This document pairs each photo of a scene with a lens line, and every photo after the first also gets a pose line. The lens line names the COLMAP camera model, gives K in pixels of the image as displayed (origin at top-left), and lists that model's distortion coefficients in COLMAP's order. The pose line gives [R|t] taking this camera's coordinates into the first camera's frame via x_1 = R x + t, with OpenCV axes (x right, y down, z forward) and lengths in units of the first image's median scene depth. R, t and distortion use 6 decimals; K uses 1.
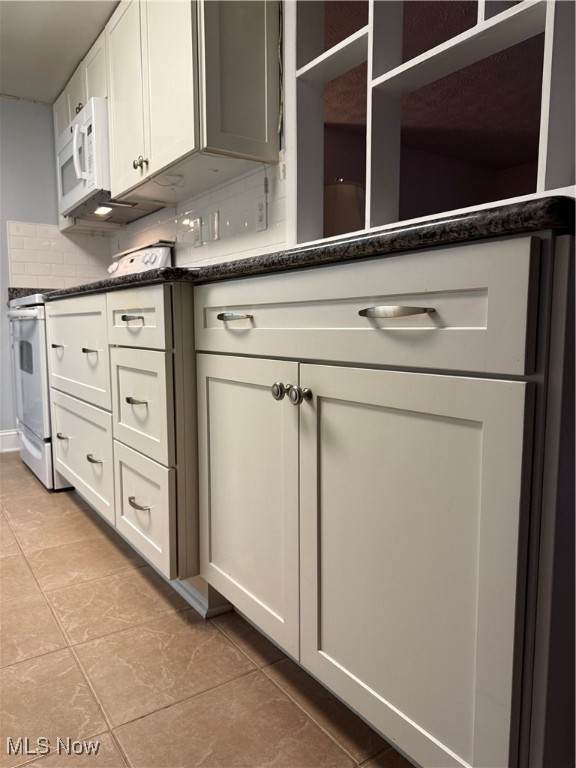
lens RADIAL K [[554.1, 0, 288.0], [0, 554.1, 384.0], [0, 0, 1]] dist [0.096048, -0.110594]
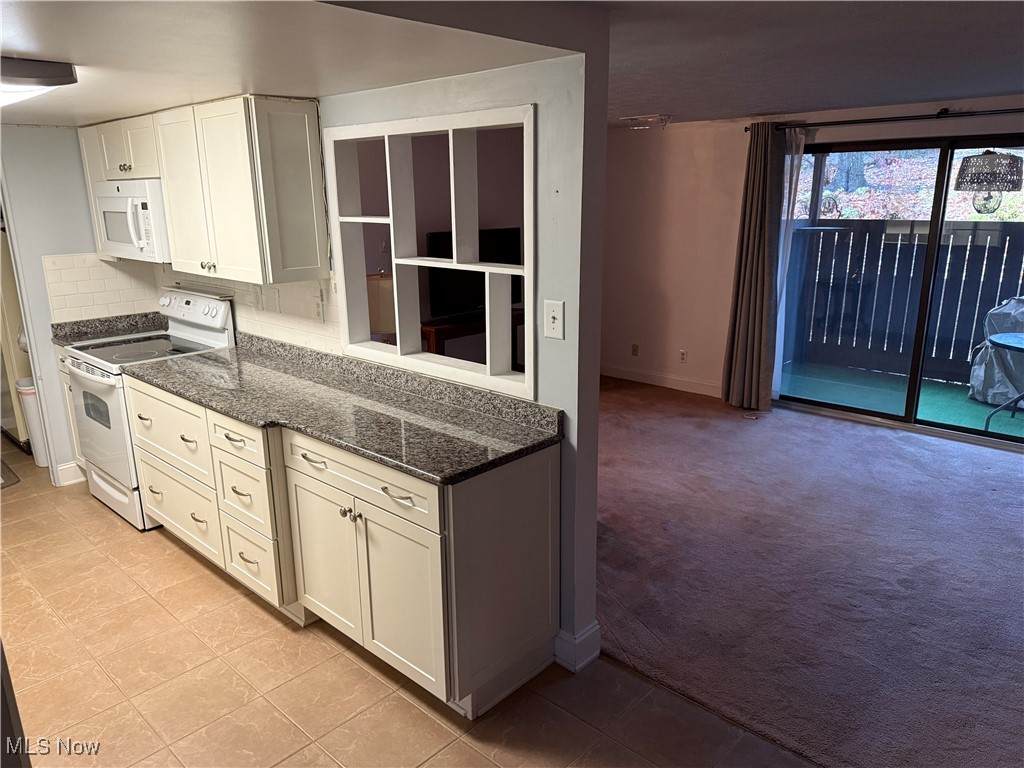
lens RADIAL K [[738.8, 0, 512.0], [0, 738.8, 384.0], [0, 0, 1]] dist [0.096048, -0.110594]
pose [[0.977418, -0.064072, 0.201368, 0.041543], [0.032804, 0.987379, 0.154940, -0.540419], [-0.208754, -0.144835, 0.967184, -1.011179]]
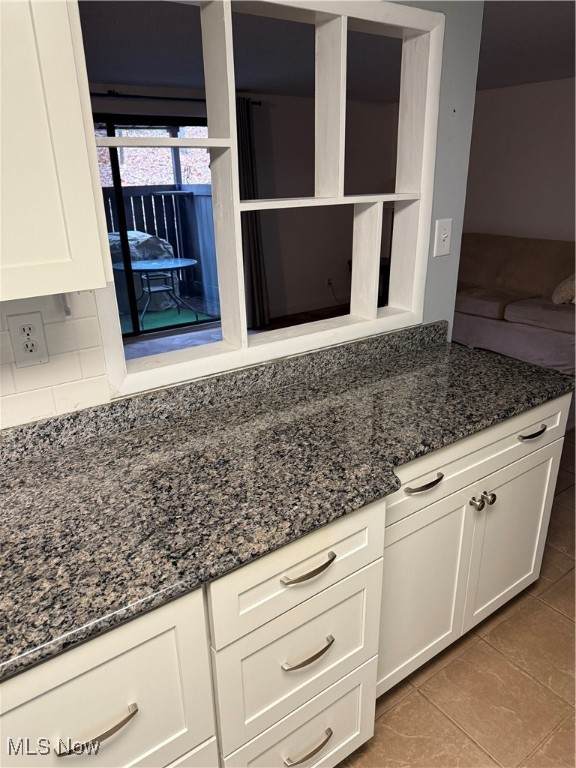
lens RADIAL K [[542.9, 0, 288.0], [0, 542.9, 384.0], [0, 0, 1]] dist [0.004622, 0.000987]
pose [[-0.032763, -0.356020, 0.933904, -0.875643], [0.119546, 0.926301, 0.357316, -0.613999], [-0.992288, 0.123351, 0.012212, 1.011158]]
